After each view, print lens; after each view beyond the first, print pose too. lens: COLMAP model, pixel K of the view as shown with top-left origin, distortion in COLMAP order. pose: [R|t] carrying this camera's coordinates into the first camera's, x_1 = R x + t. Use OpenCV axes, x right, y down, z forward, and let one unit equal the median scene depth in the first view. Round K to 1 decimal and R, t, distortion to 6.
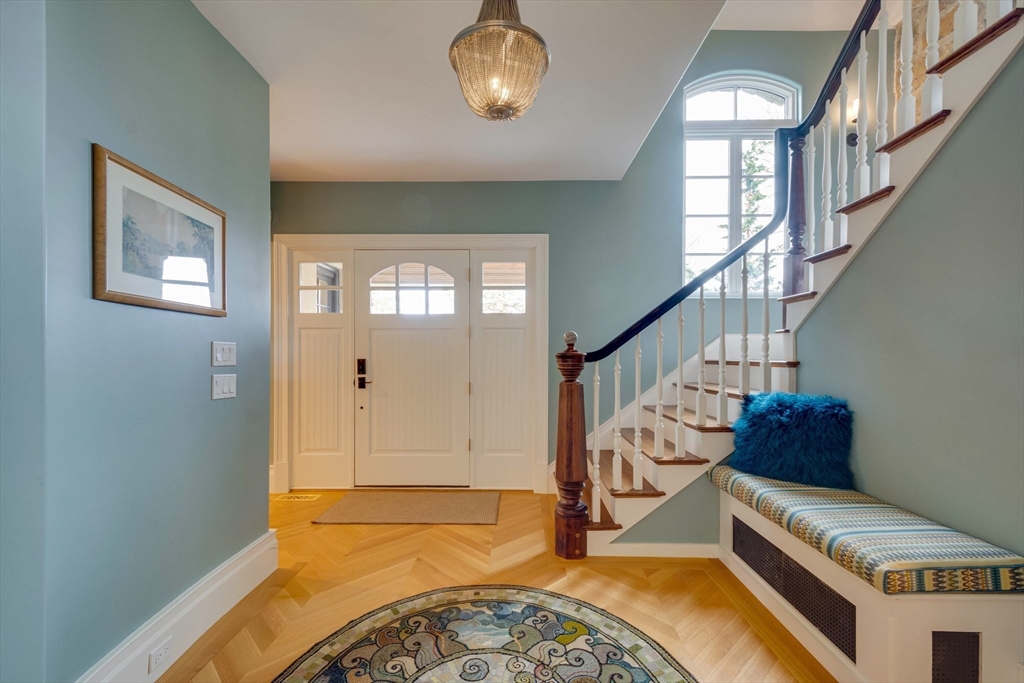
lens RADIAL K [[449.1, 0, 508.7], [0, 449.1, 361.2], [0, 0, 1]] dist [0.000106, -0.000309]
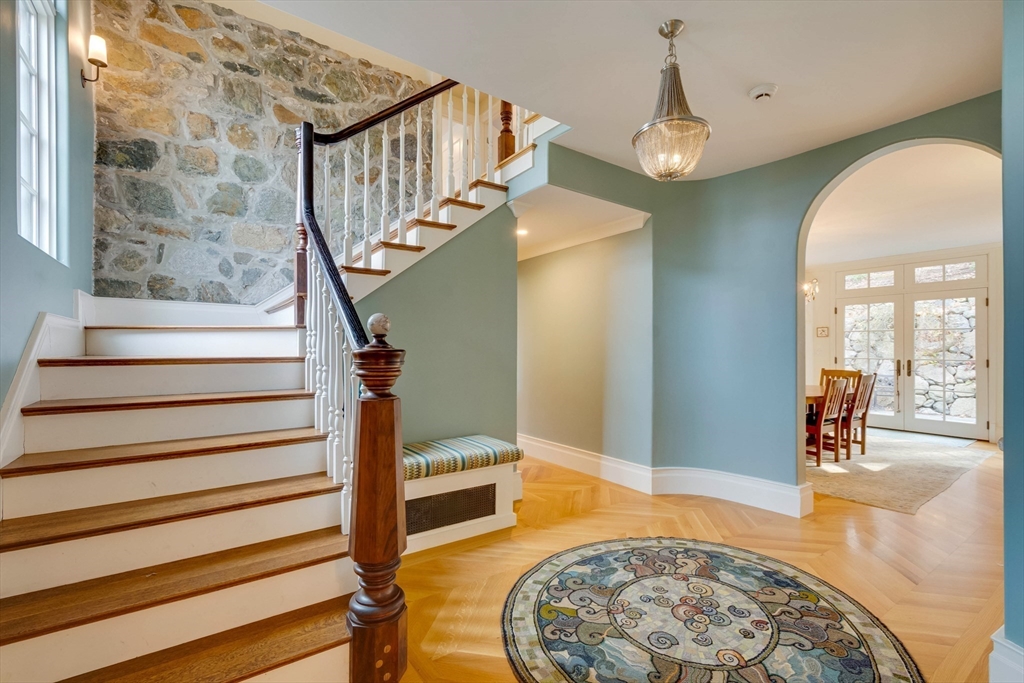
lens RADIAL K [[449.1, 0, 506.6], [0, 449.1, 341.4], [0, 0, 1]] dist [0.000106, -0.000309]
pose [[-0.587388, 0.009218, 0.809253, -0.640440], [0.012097, 0.999923, -0.002609, -0.033773], [-0.809215, 0.008257, -0.587455, 1.674771]]
